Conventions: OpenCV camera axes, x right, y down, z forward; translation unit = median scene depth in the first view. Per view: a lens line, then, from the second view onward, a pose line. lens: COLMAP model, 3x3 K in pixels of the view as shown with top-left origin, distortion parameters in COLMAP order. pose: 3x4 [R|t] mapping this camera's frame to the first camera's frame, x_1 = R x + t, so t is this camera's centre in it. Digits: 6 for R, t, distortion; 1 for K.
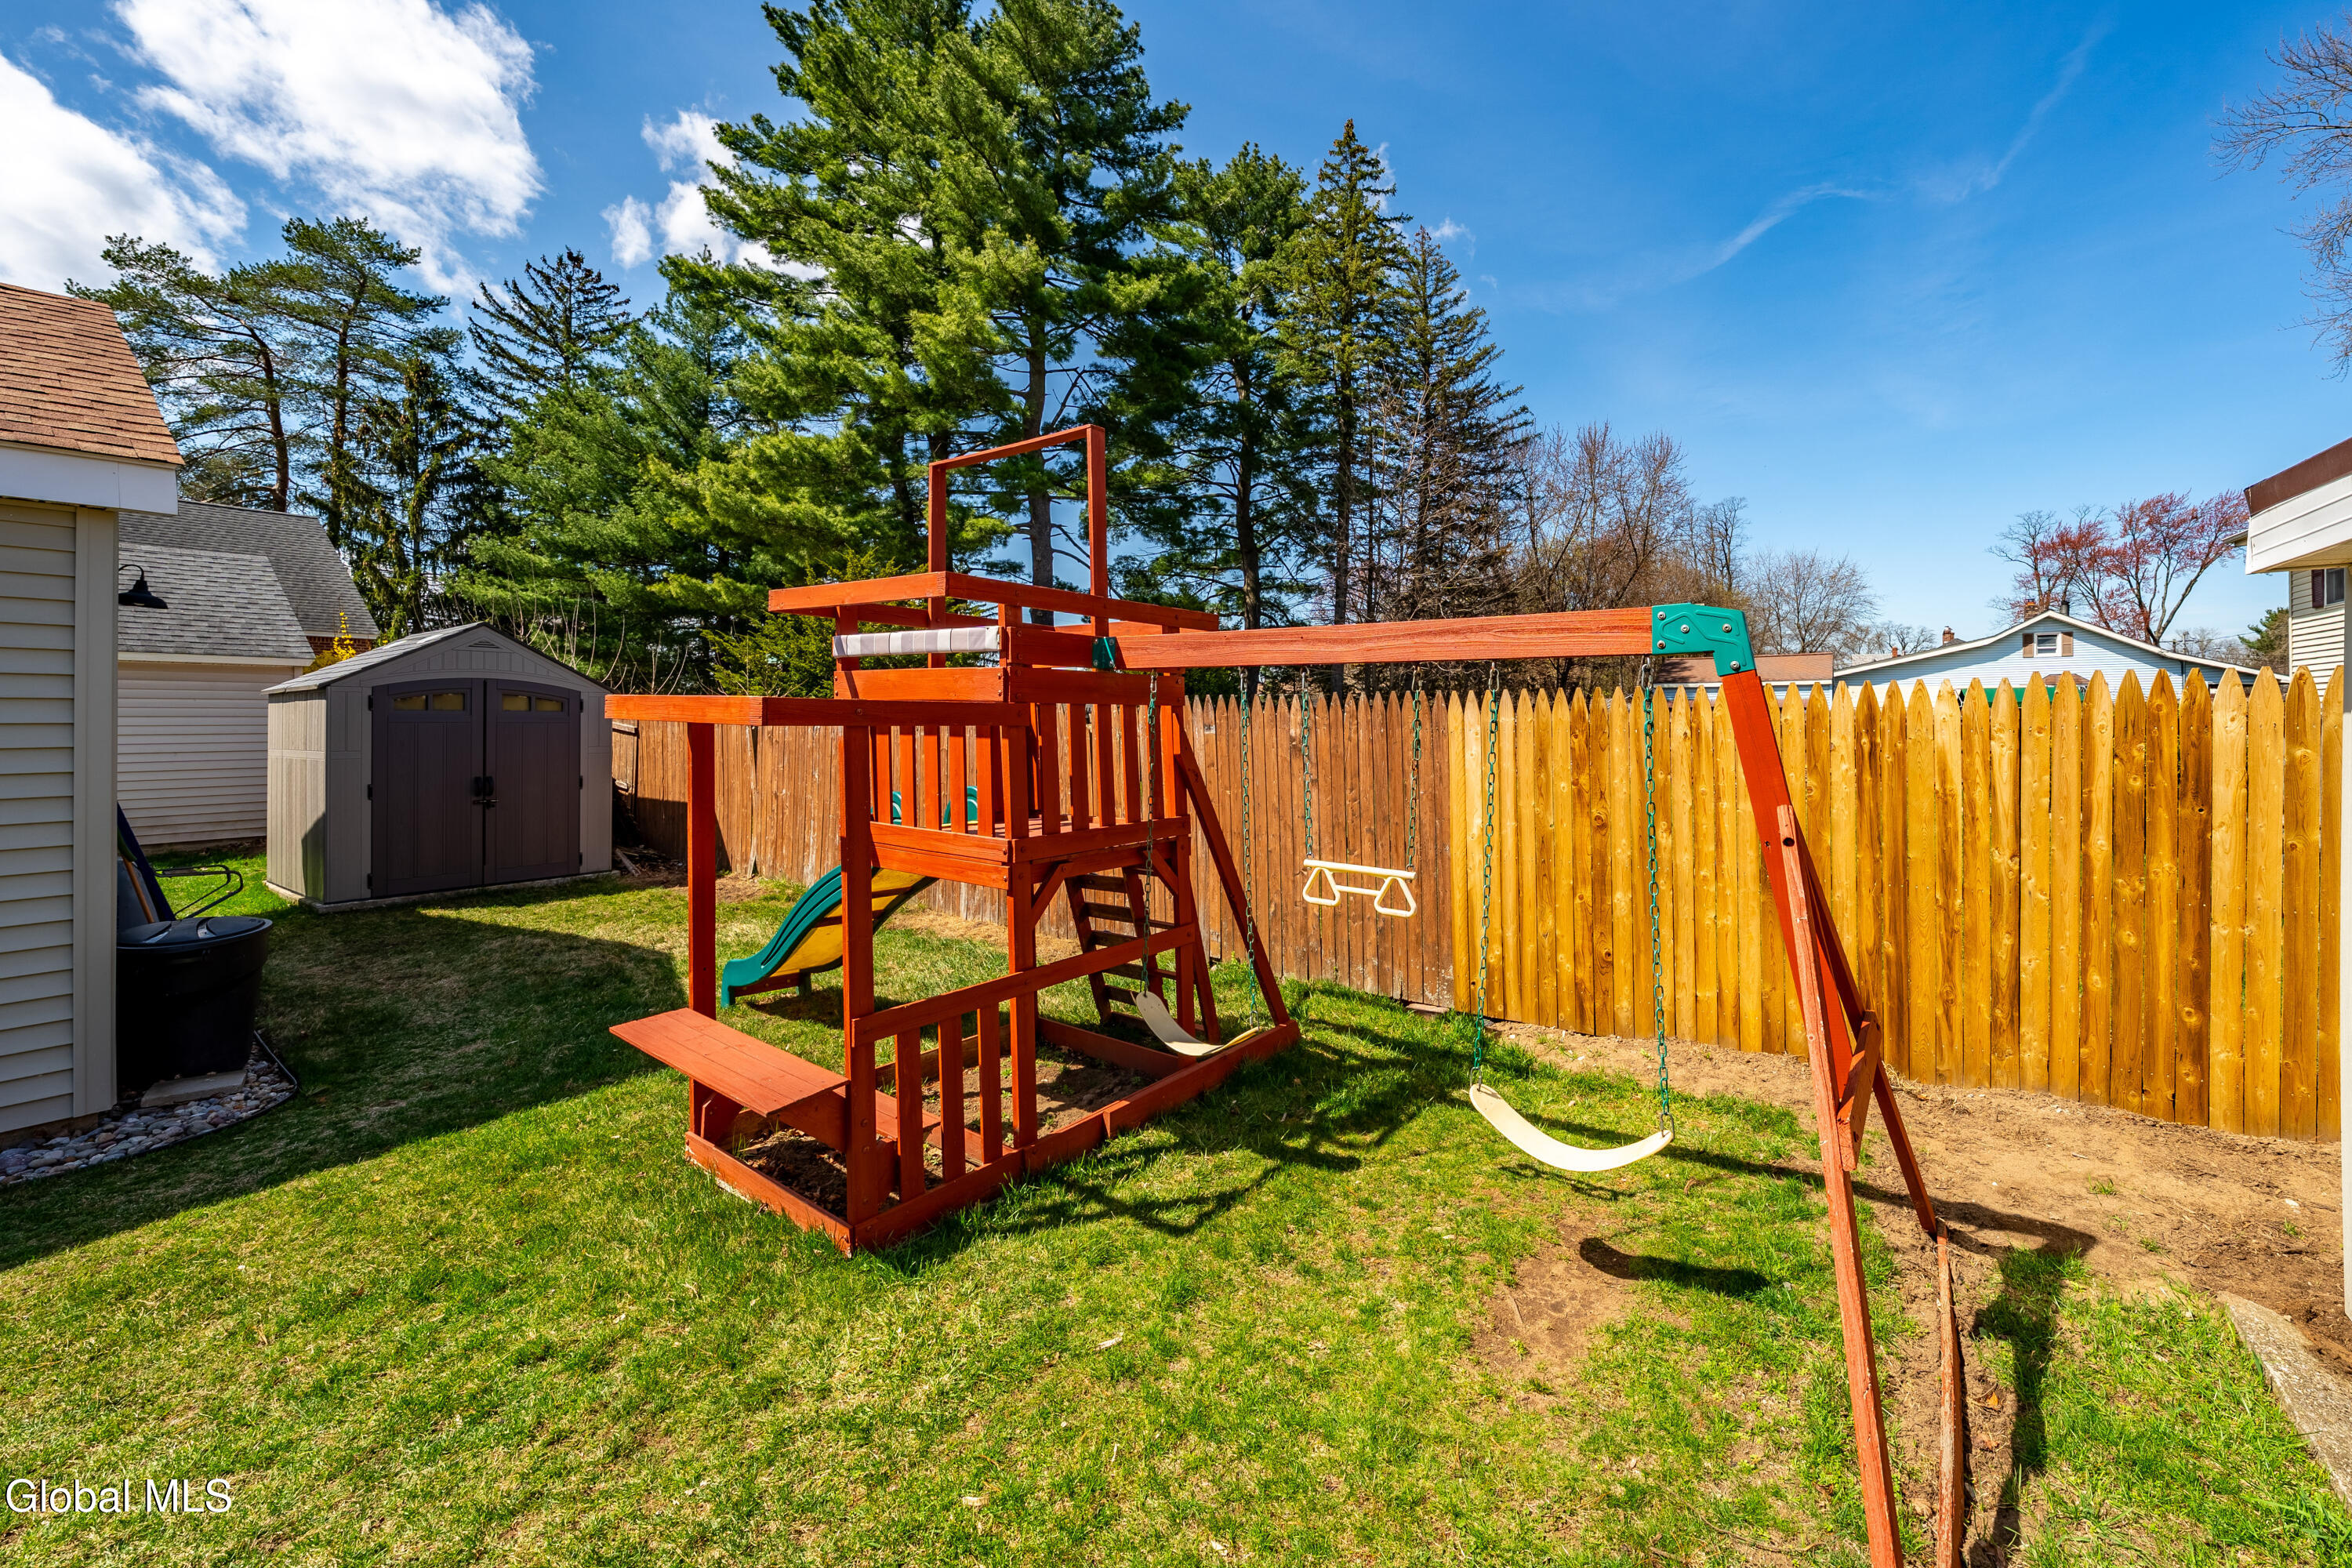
lens RADIAL K [[937.5, 0, 1241.9], [0, 937.5, 726.4], [0, 0, 1]] dist [0.000180, 0.000068]
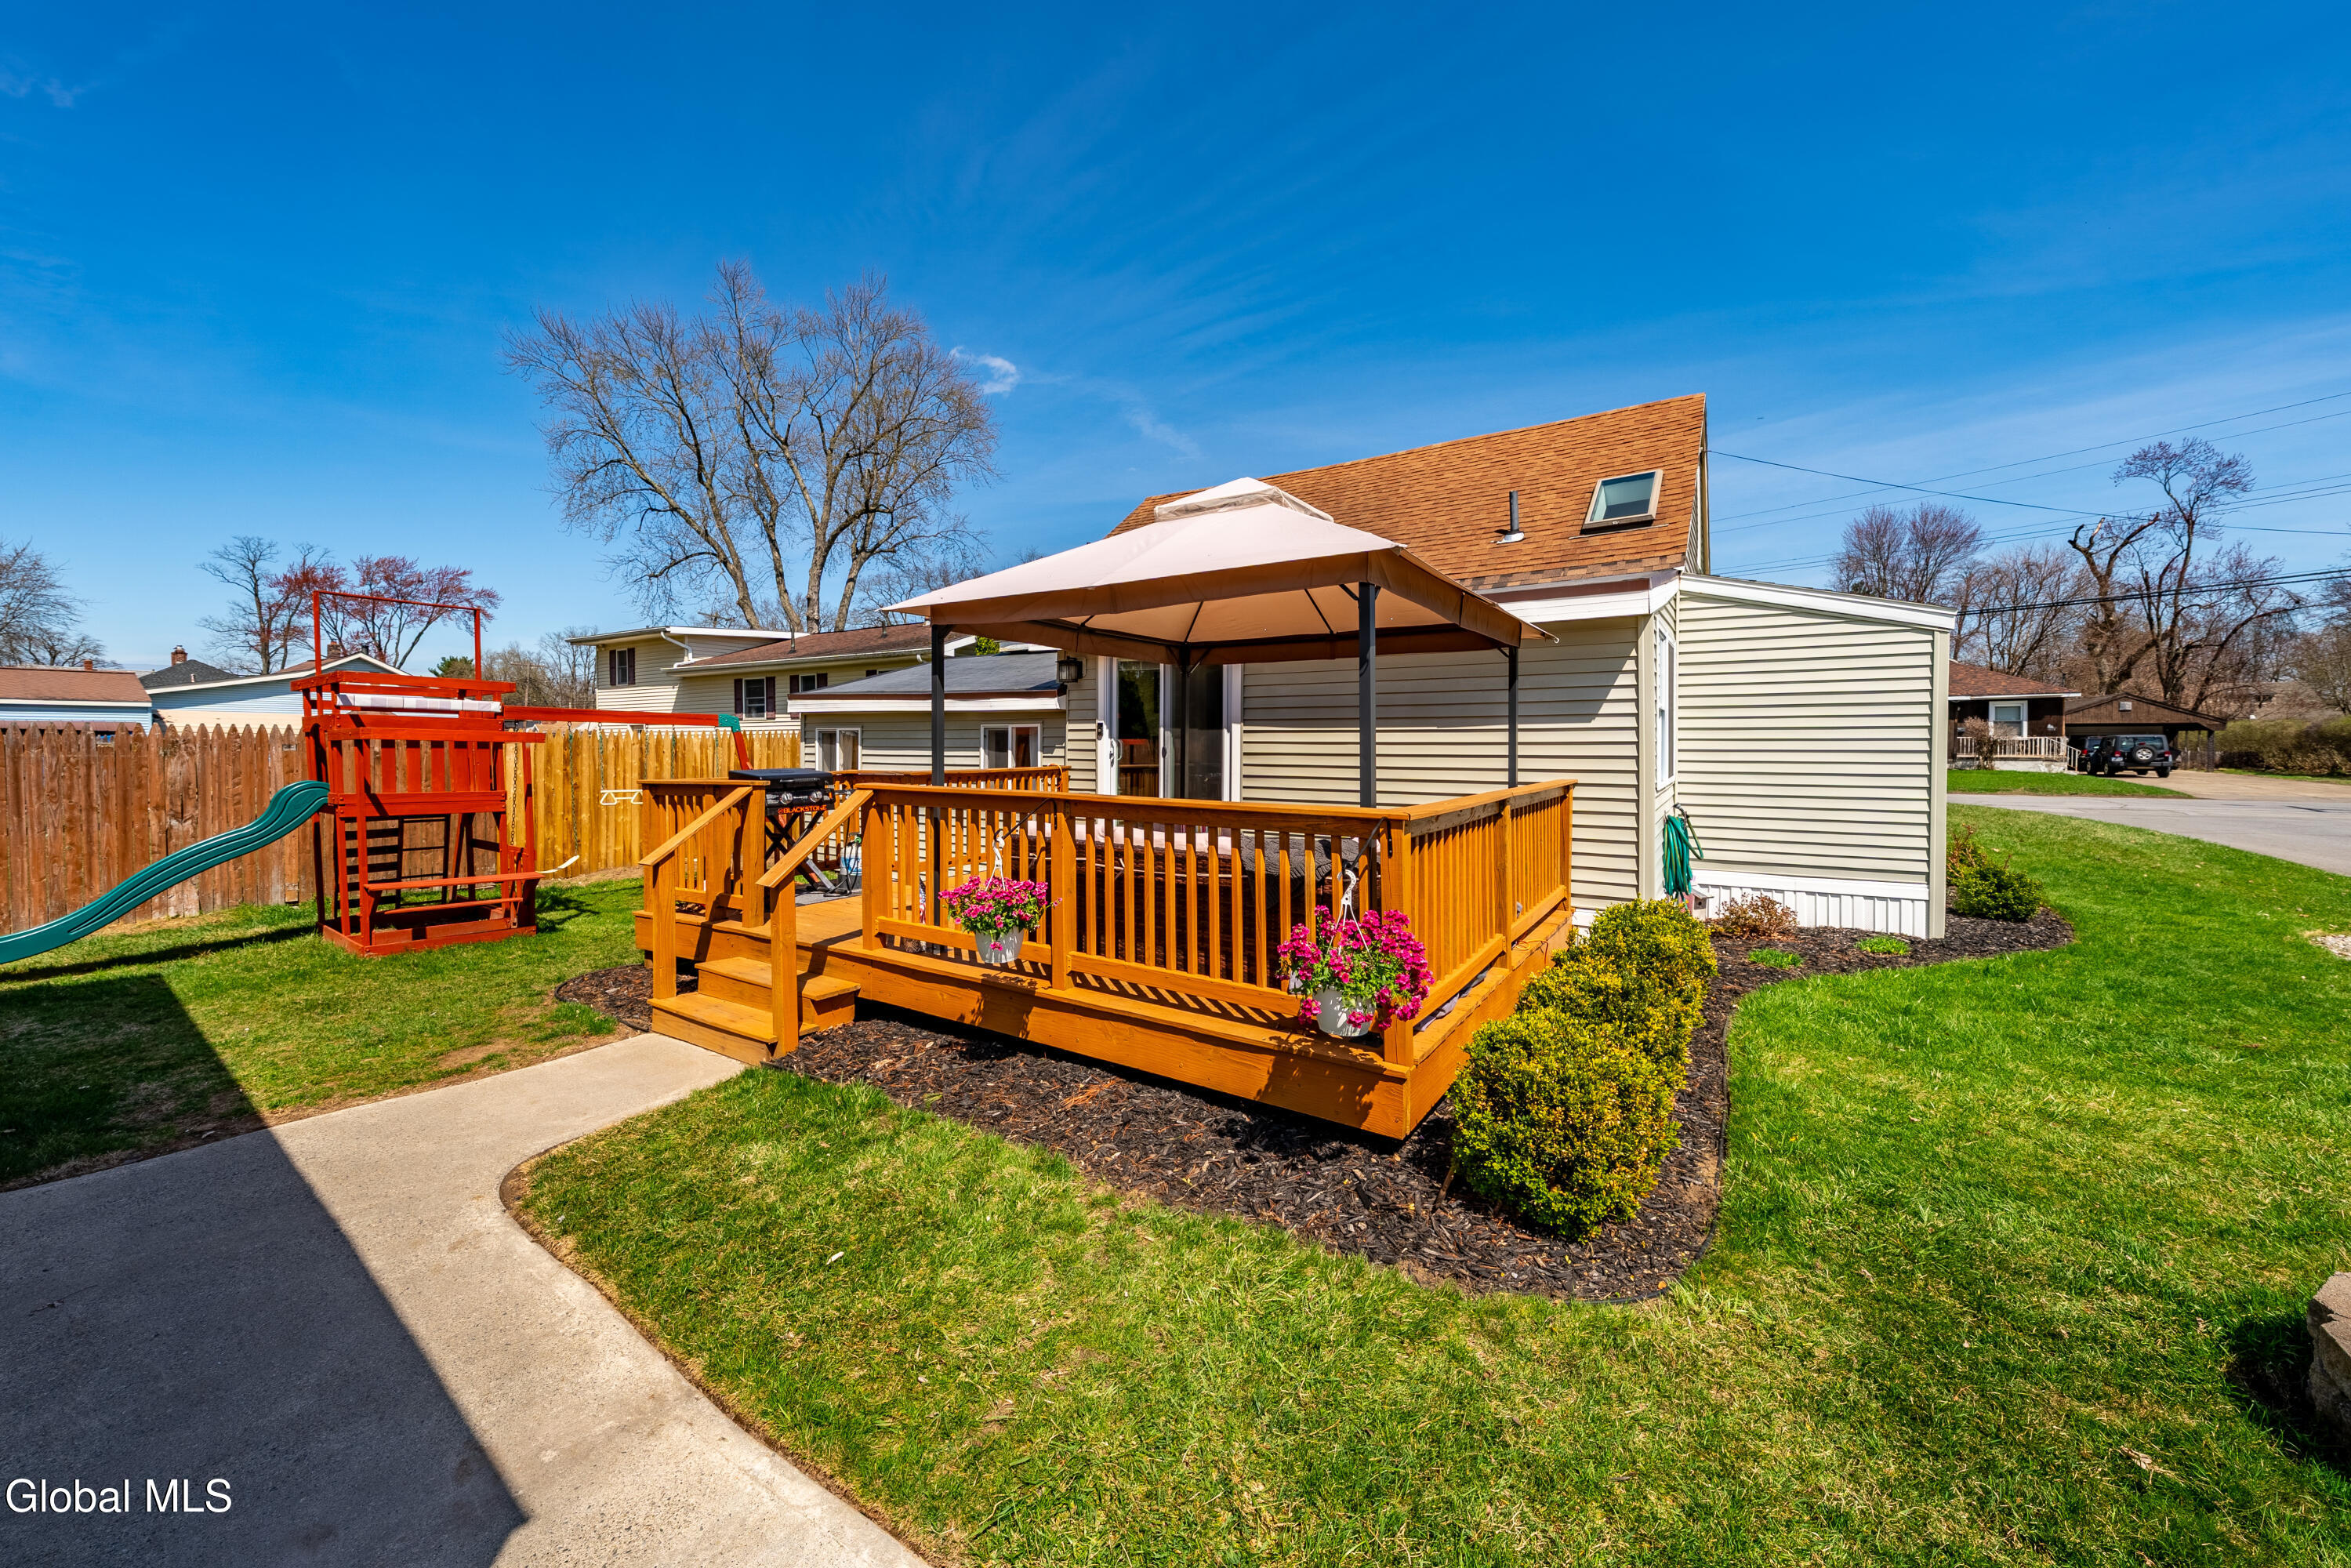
lens RADIAL K [[842.6, 0, 1157.3], [0, 842.6, 753.0], [0, 0, 1]] dist [0.000027, -0.000024]
pose [[0.043691, -0.006949, 0.999021, -0.239454], [0.004371, 0.999968, 0.006764, 0.001535], [-0.999036, 0.004071, 0.043720, -0.080695]]
